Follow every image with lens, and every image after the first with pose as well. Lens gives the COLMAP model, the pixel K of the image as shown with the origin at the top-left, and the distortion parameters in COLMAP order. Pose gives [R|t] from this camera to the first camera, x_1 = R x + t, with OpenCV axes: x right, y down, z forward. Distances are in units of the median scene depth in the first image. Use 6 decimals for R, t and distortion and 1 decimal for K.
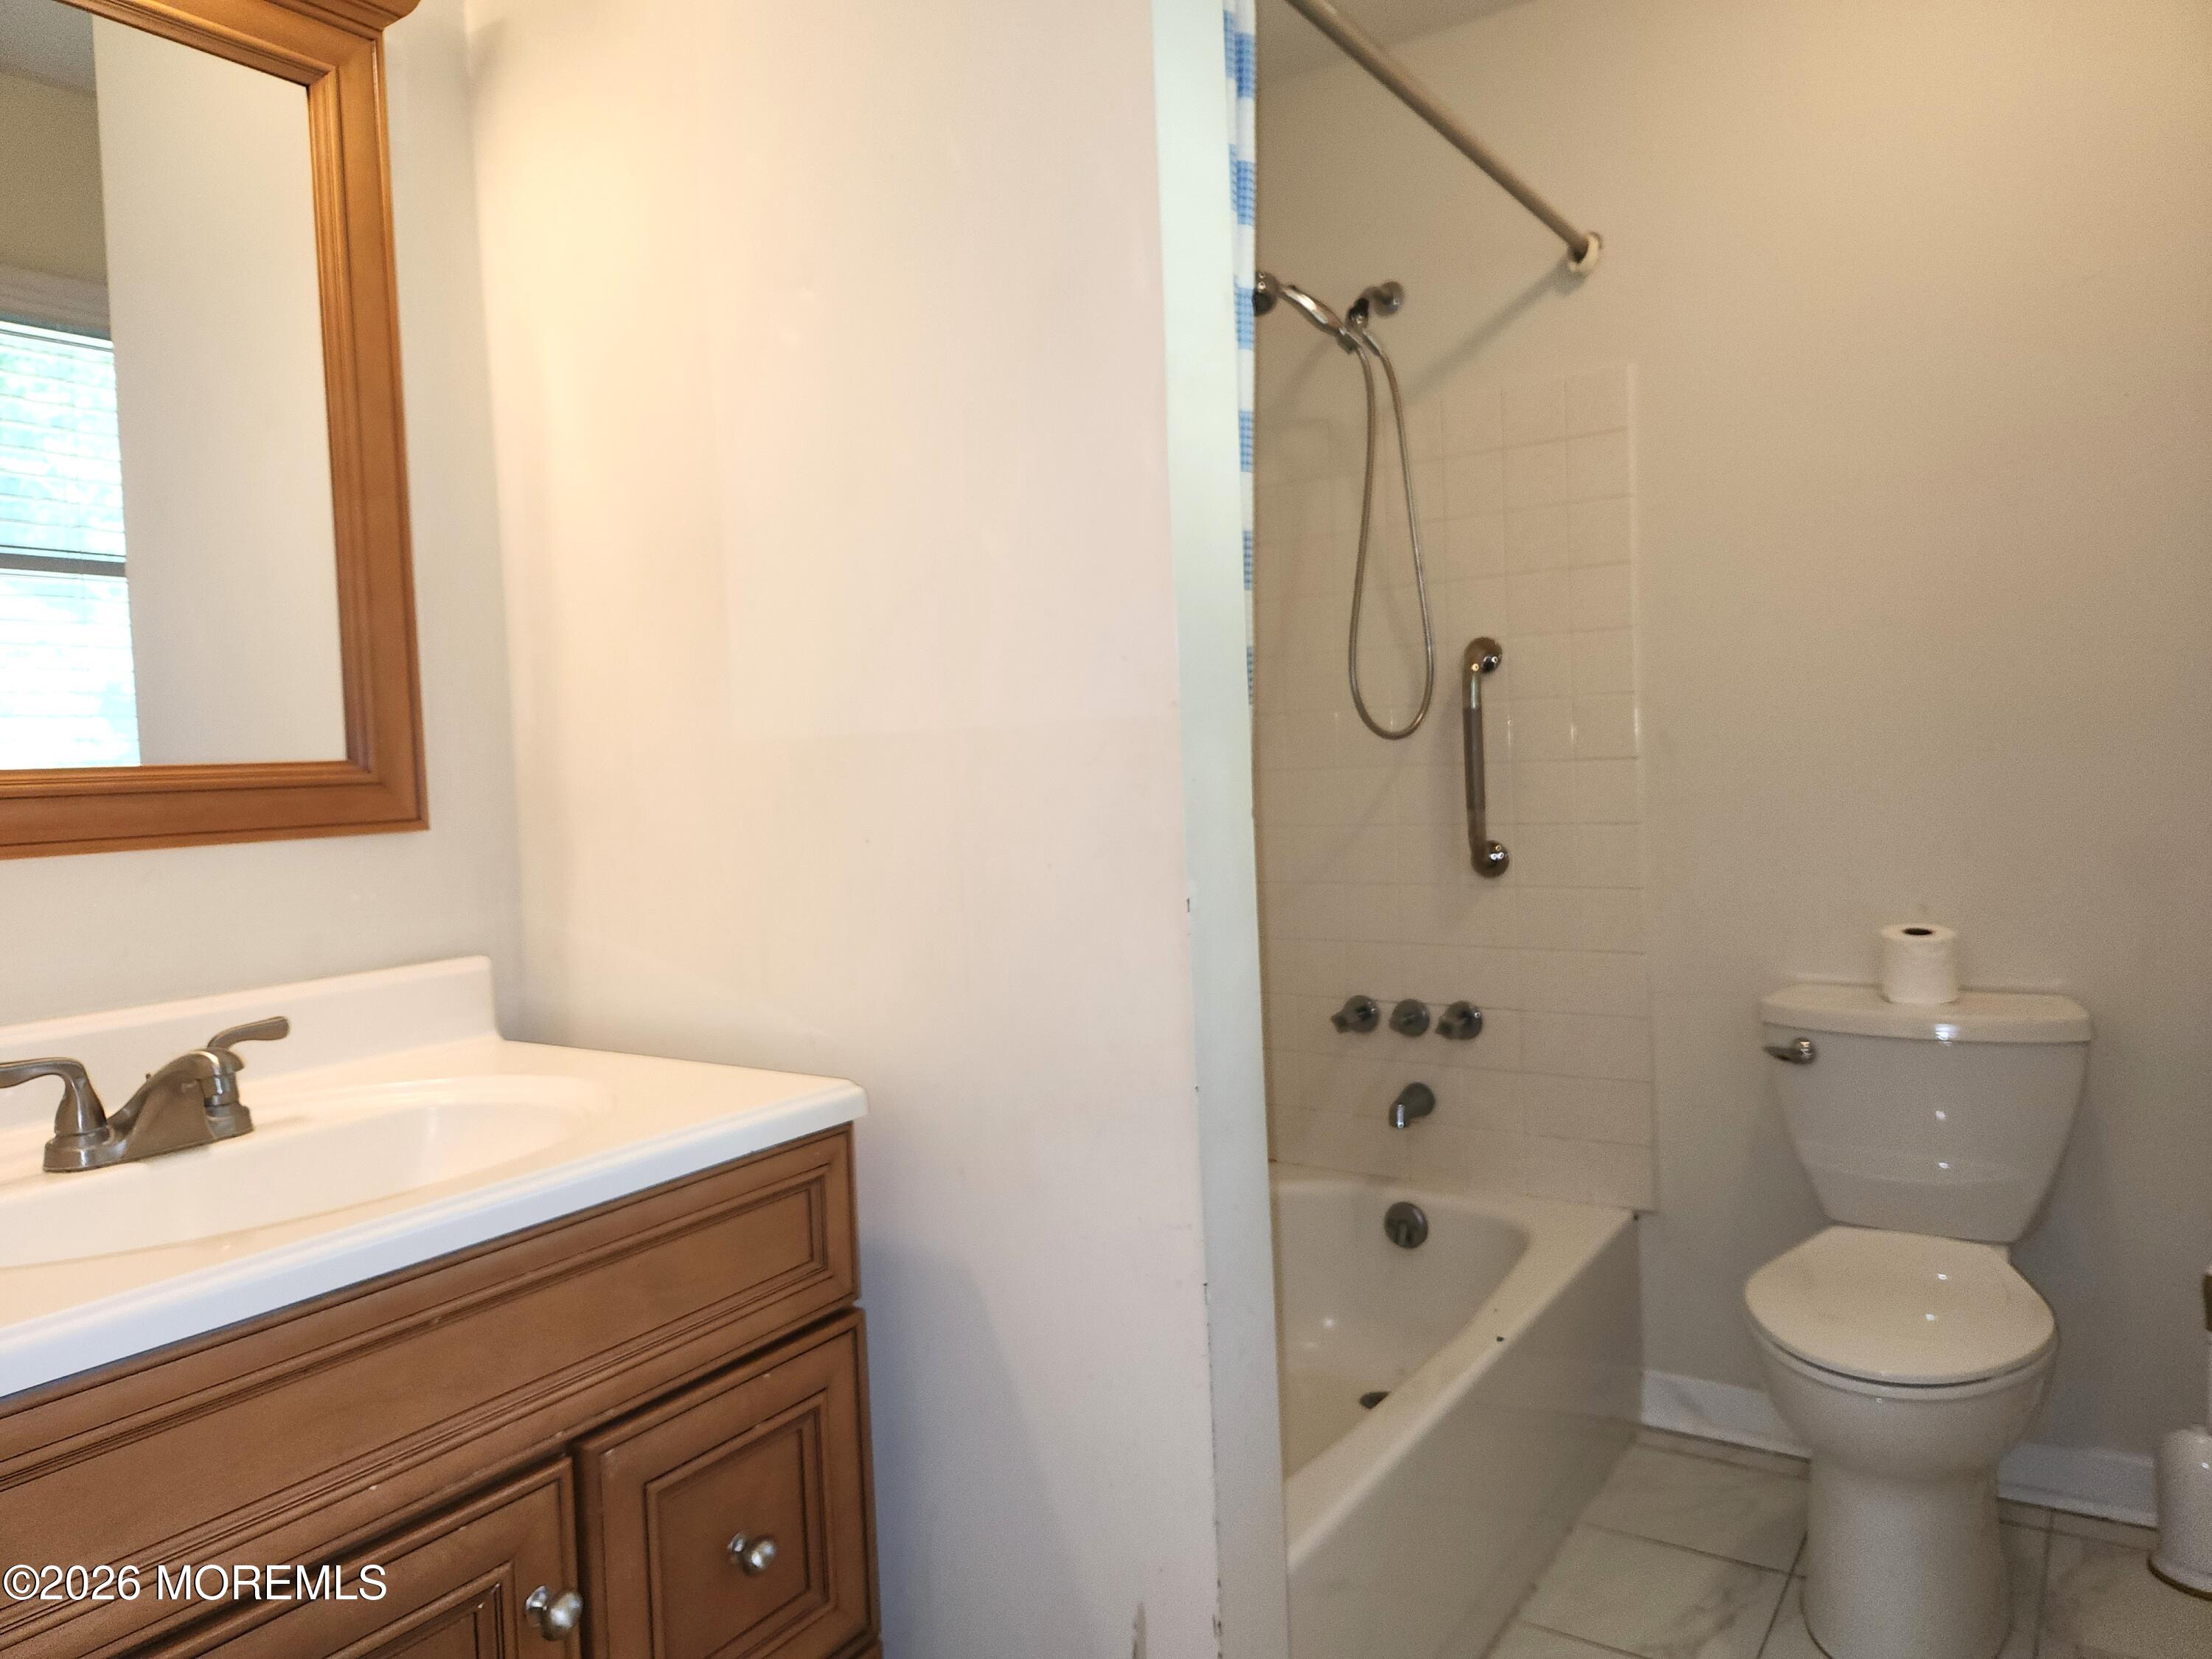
lens RADIAL K [[1510.3, 0, 1107.8], [0, 1510.3, 799.4], [0, 0, 1]] dist [0.061567, -0.075570]
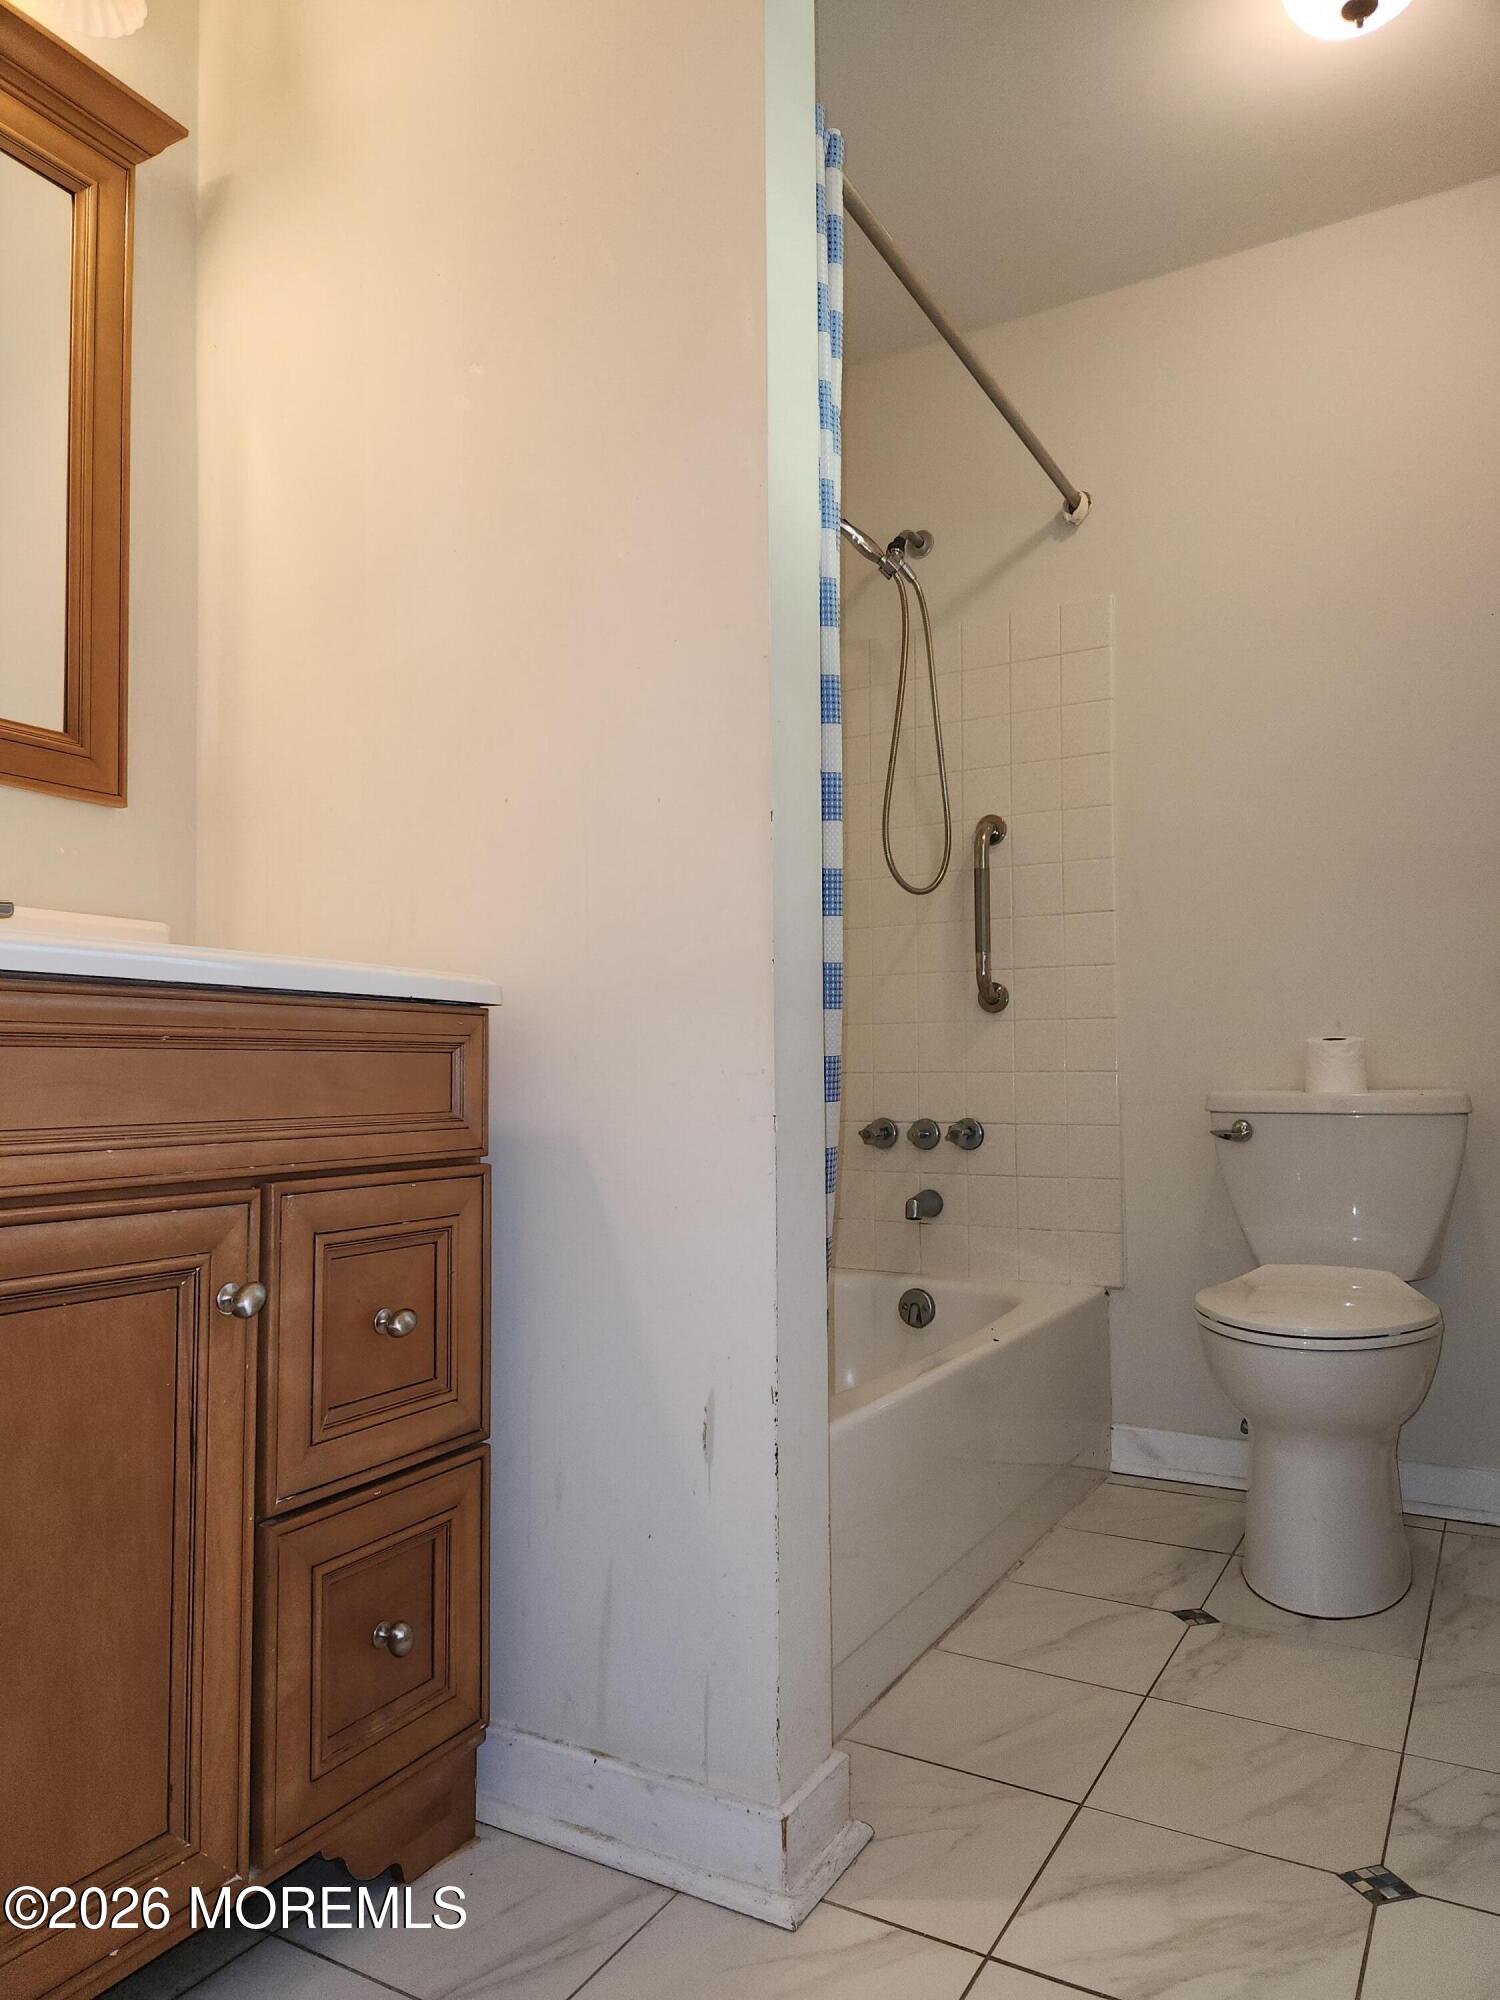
lens RADIAL K [[1351.0, 0, 756.8], [0, 1351.0, 1022.8], [0, 0, 1]] dist [0.073007, -0.076428]
pose [[0.996086, 0.039753, 0.078940, -0.033017], [-0.033081, 0.995908, -0.084103, 0.267563], [-0.081960, 0.081163, 0.993325, -0.090323]]
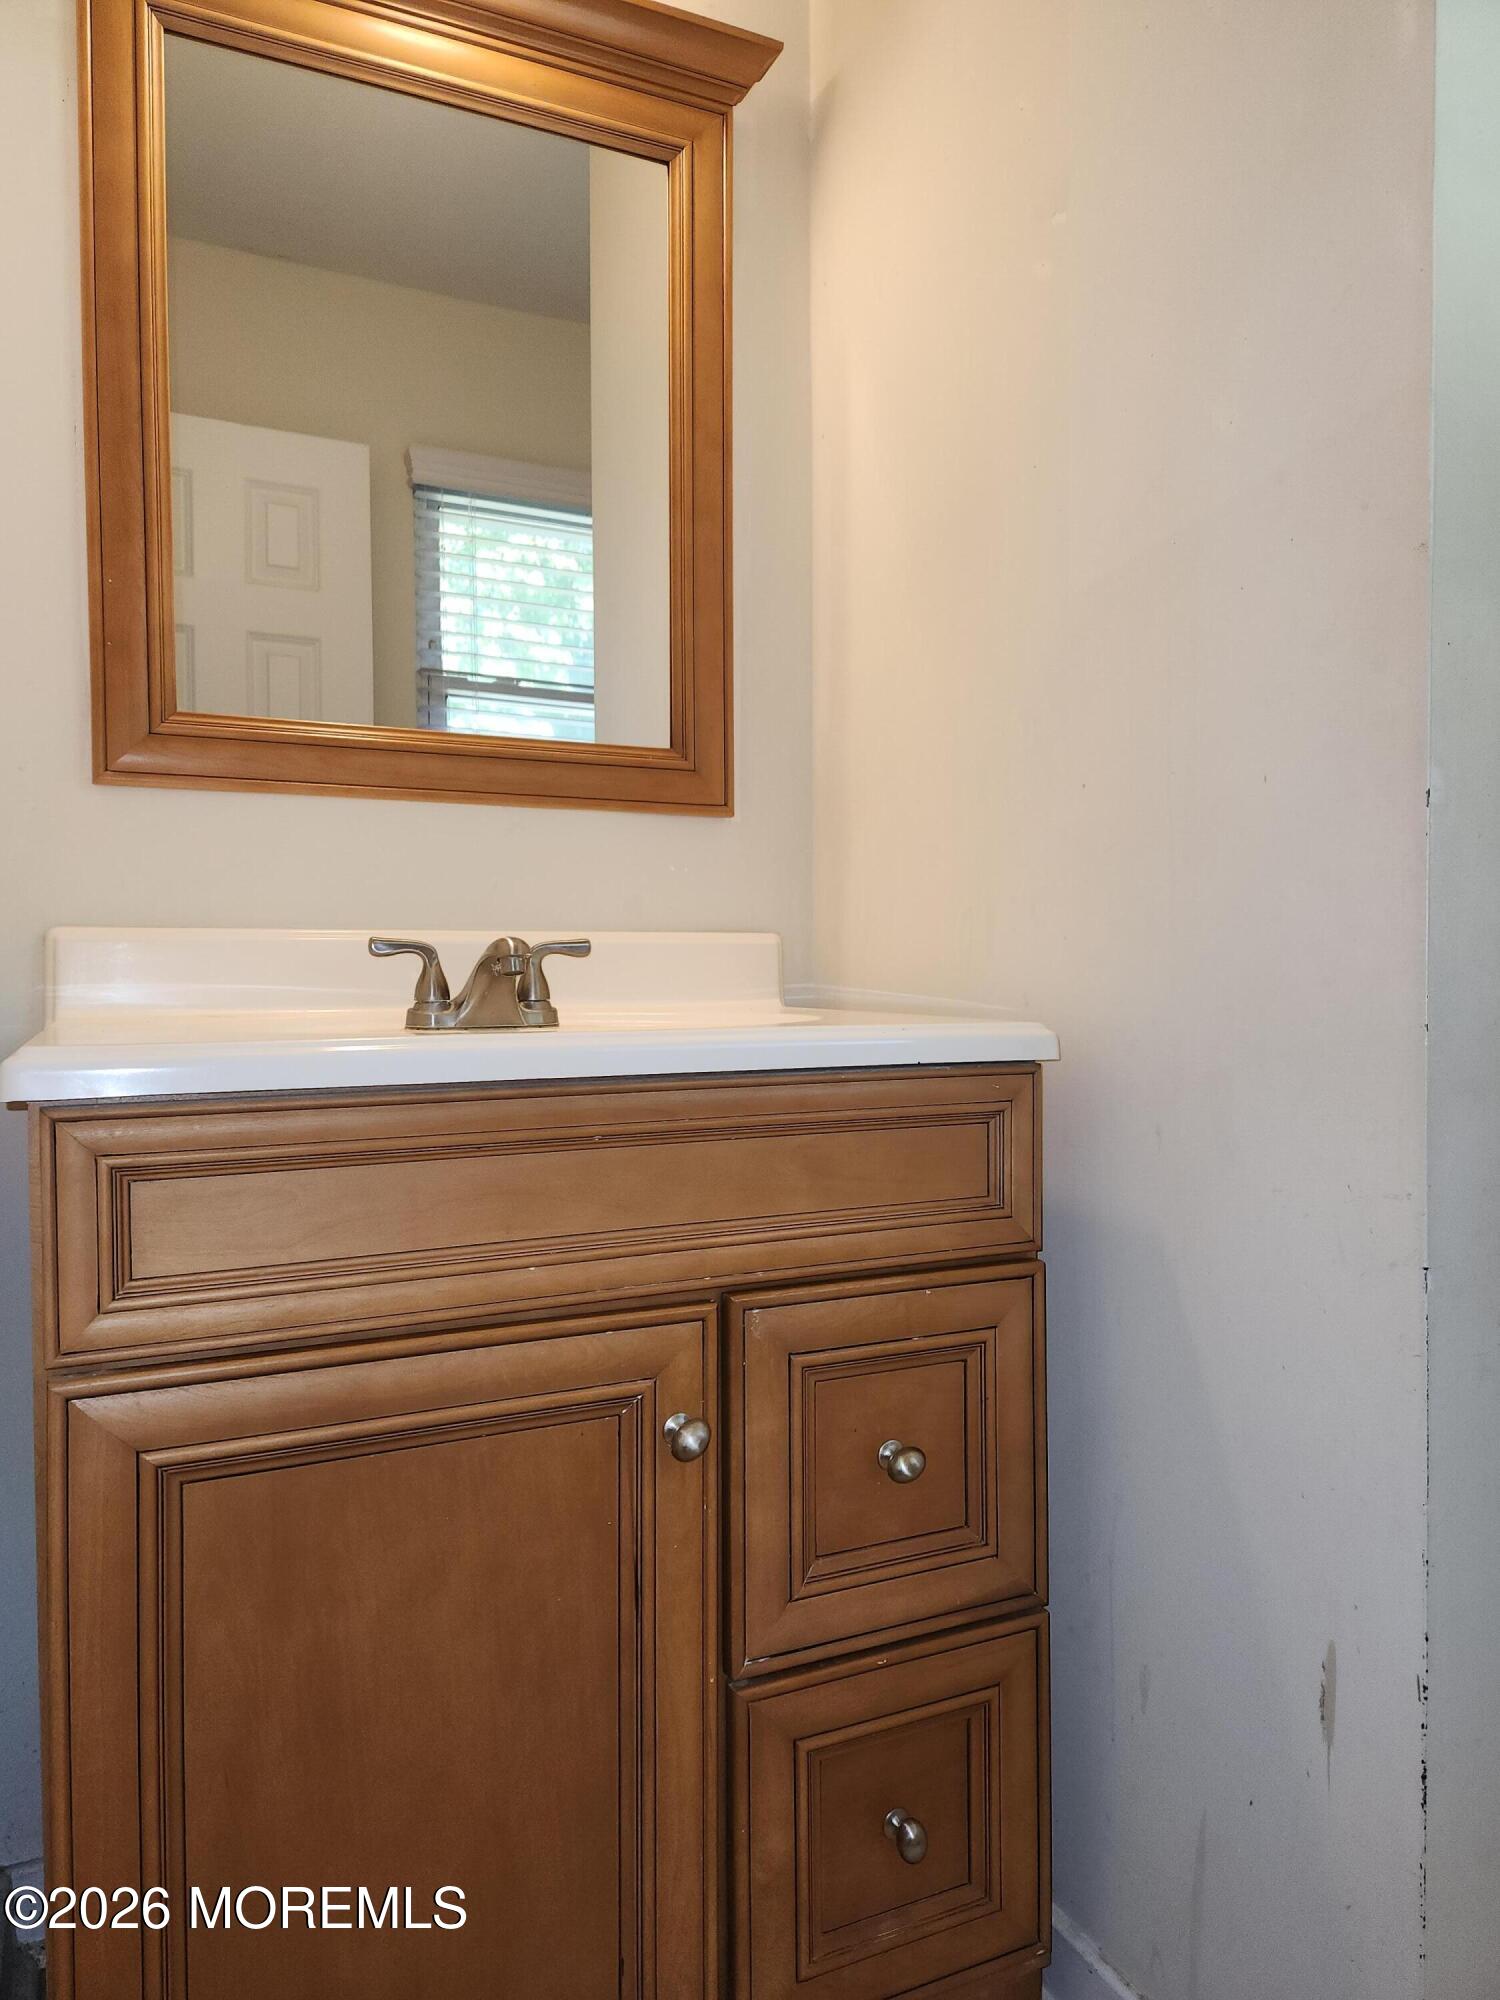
lens RADIAL K [[1342.5, 0, 750.0], [0, 1342.5, 1000.0], [0, 0, 1]] dist [0.080088, -0.083140]
pose [[0.848842, 0.049997, -0.526276, 0.106191], [-0.049403, 0.998663, 0.015192, 0.145844], [0.526332, 0.013104, 0.850178, 0.151873]]
